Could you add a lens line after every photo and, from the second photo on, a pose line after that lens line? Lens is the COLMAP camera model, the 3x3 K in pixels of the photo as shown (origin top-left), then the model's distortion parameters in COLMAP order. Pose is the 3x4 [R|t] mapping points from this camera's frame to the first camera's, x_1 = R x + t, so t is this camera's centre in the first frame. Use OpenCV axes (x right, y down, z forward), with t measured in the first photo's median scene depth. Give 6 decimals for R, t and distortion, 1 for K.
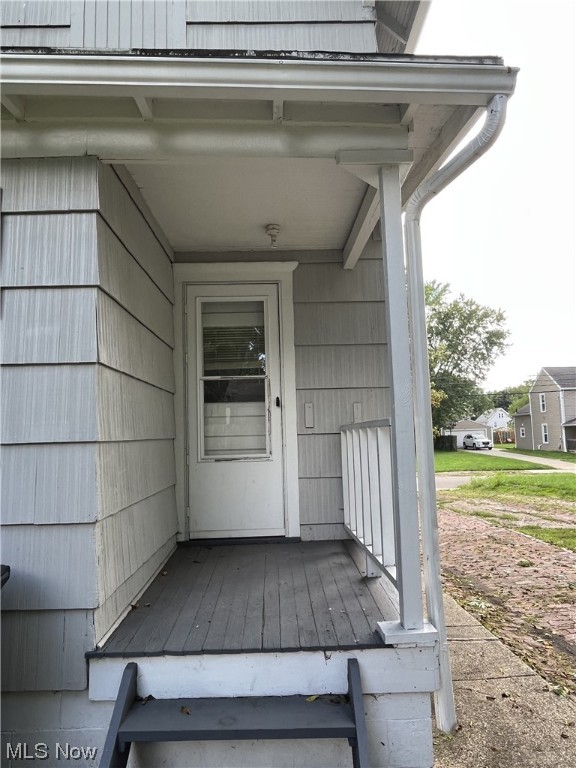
lens RADIAL K [[511.2, 0, 288.0], [0, 511.2, 384.0], [0, 0, 1]] dist [-0.000202, 0.000080]
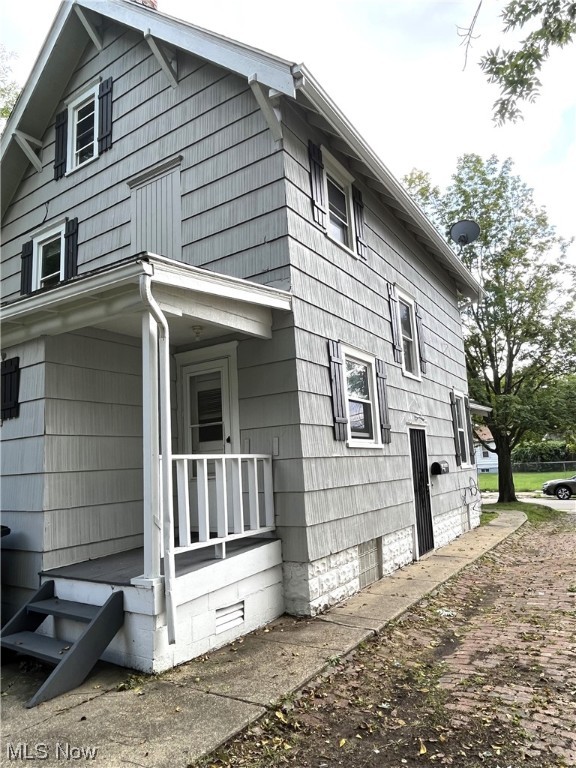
lens RADIAL K [[499.7, 0, 288.0], [0, 499.7, 384.0], [0, 0, 1]] dist [-0.002503, -0.001276]
pose [[0.825994, -0.109186, -0.553003, 0.902165], [0.089581, 0.994019, -0.062460, -0.017838], [0.556515, 0.002053, 0.830835, -0.081955]]
